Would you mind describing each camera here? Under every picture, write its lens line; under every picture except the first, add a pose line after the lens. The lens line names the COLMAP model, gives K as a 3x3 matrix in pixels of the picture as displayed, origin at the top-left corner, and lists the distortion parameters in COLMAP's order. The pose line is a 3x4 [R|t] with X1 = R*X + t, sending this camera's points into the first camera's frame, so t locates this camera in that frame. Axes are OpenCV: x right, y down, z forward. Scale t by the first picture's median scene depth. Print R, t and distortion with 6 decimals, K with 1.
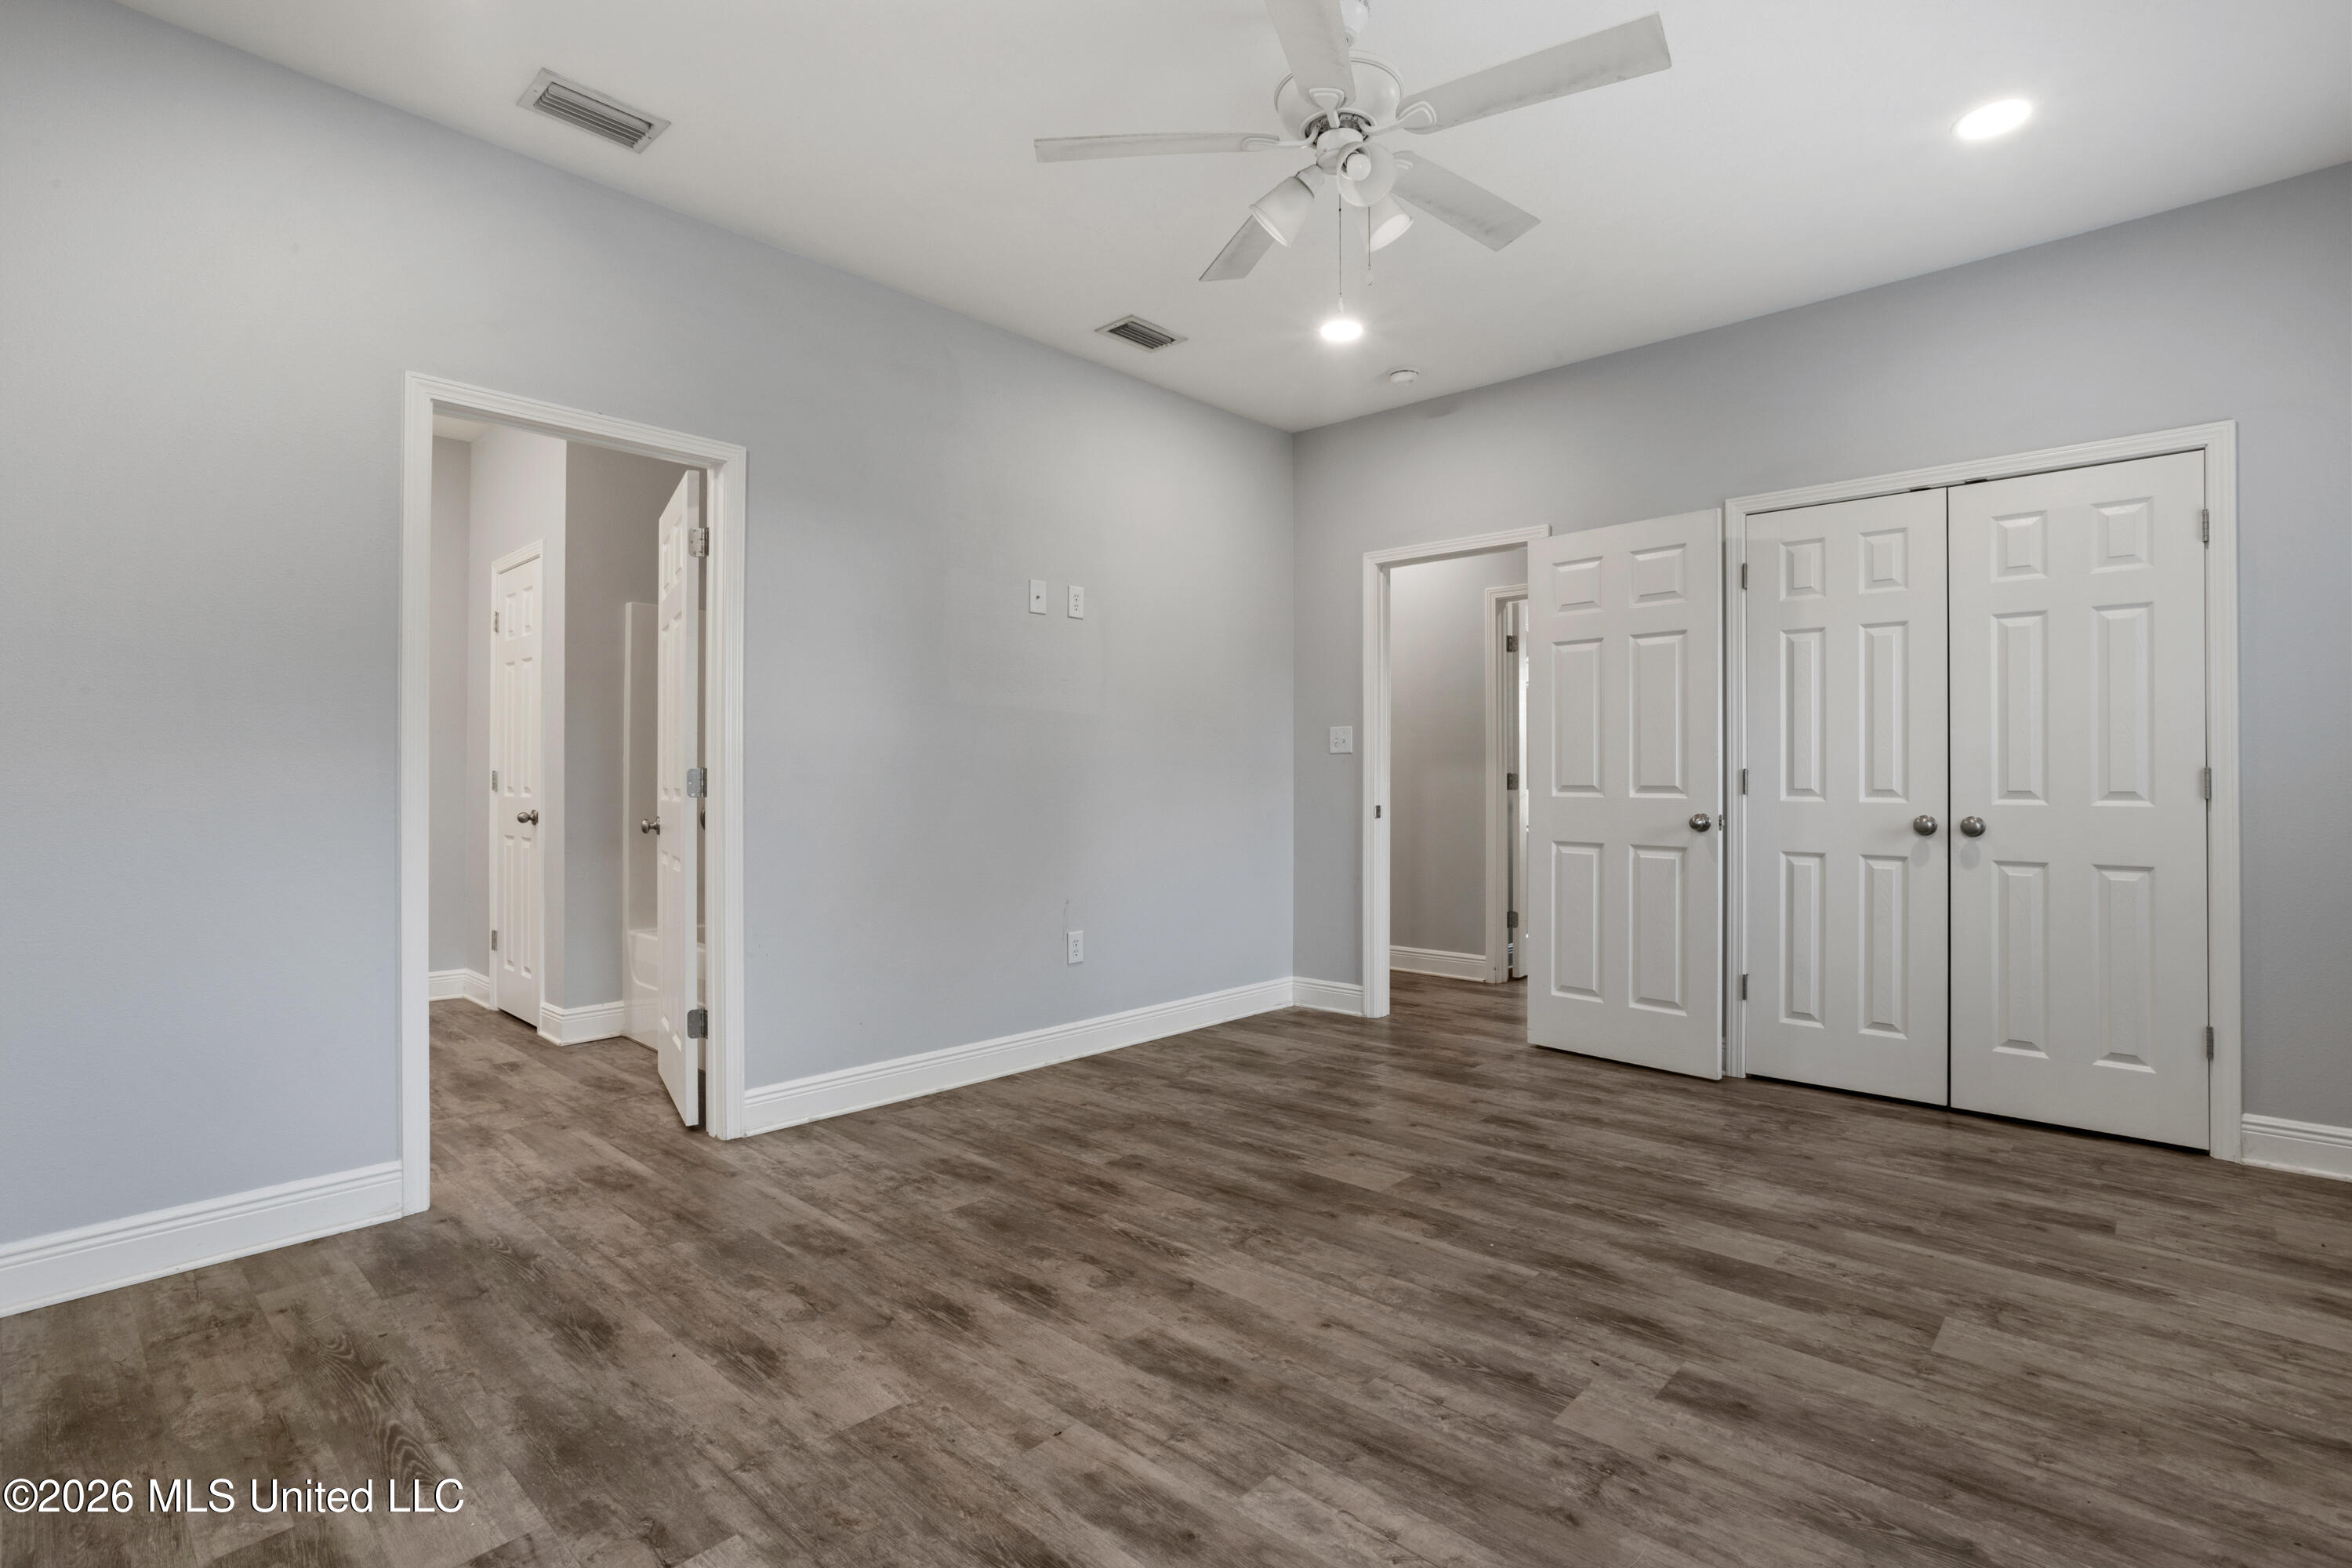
lens RADIAL K [[1131.9, 0, 1170.9], [0, 1131.9, 772.9], [0, 0, 1]] dist [-0.043715, 0.027906]
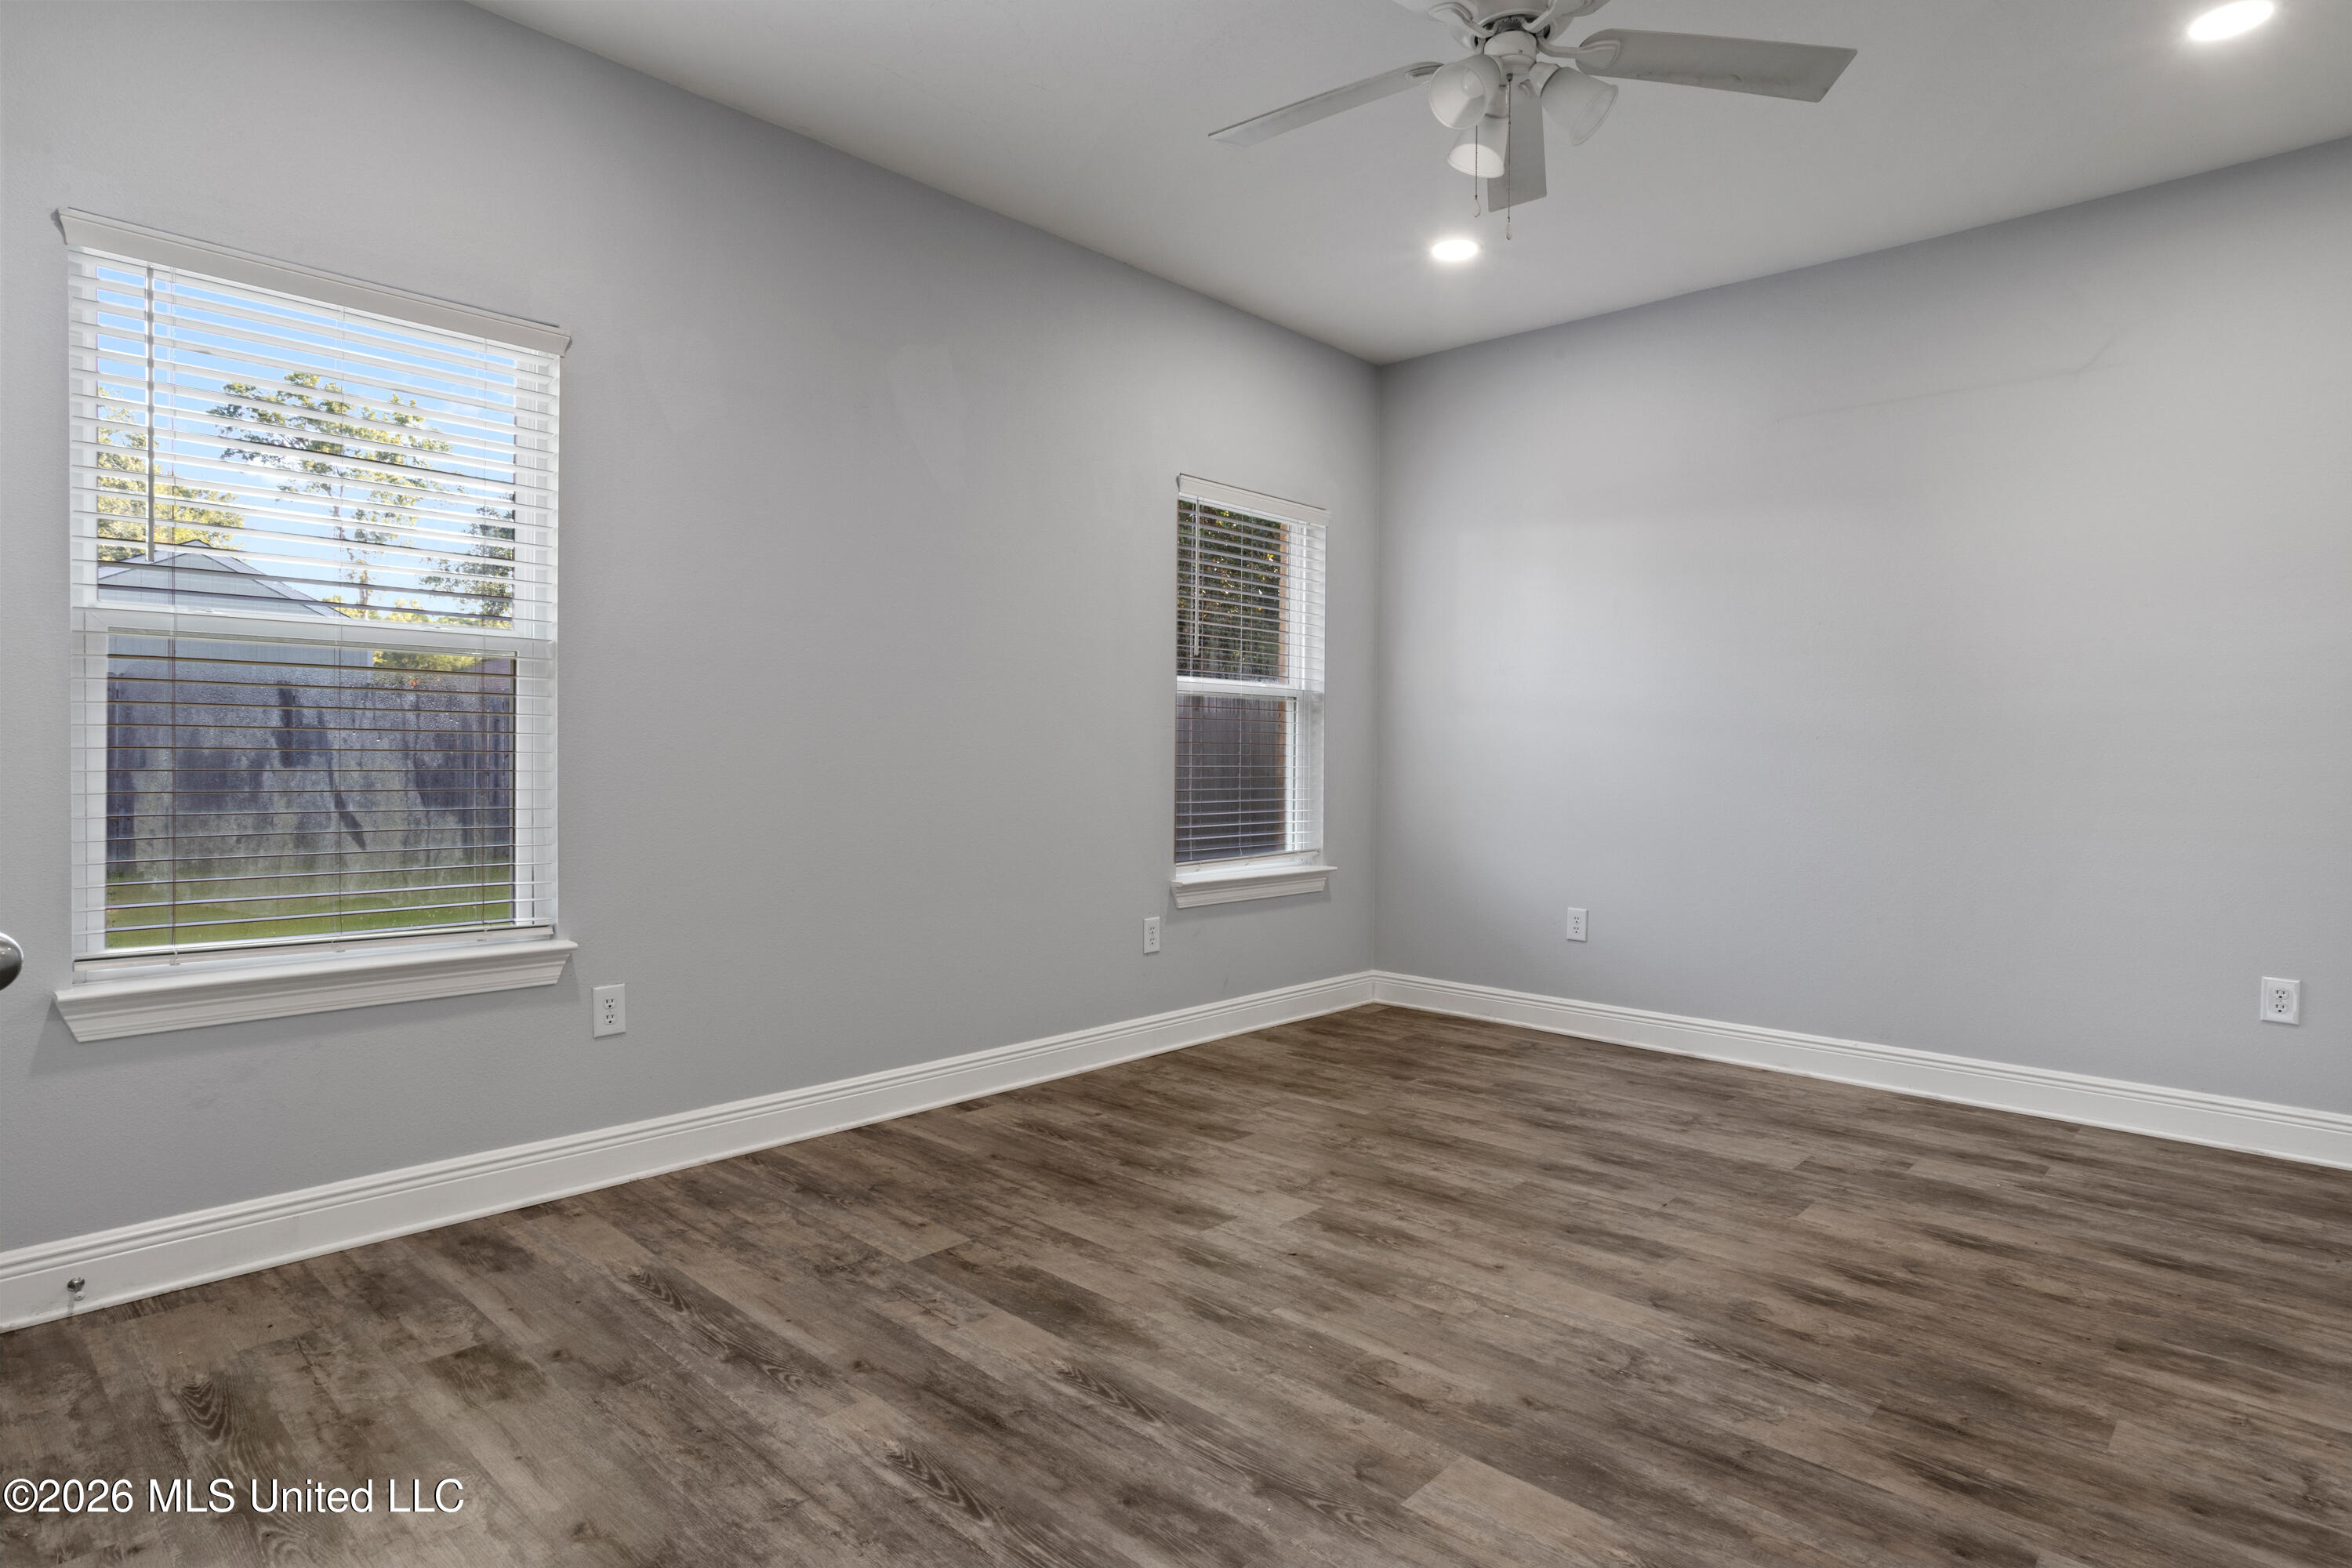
lens RADIAL K [[1312.4, 0, 1176.0], [0, 1312.4, 784.0], [0, 0, 1]] dist [0.003402, 0.003376]
pose [[-0.999922, -0.011915, -0.003795, 0.431132], [-0.011994, 0.999696, 0.021522, 0.009460], [0.003537, 0.021566, -0.999761, 2.116367]]
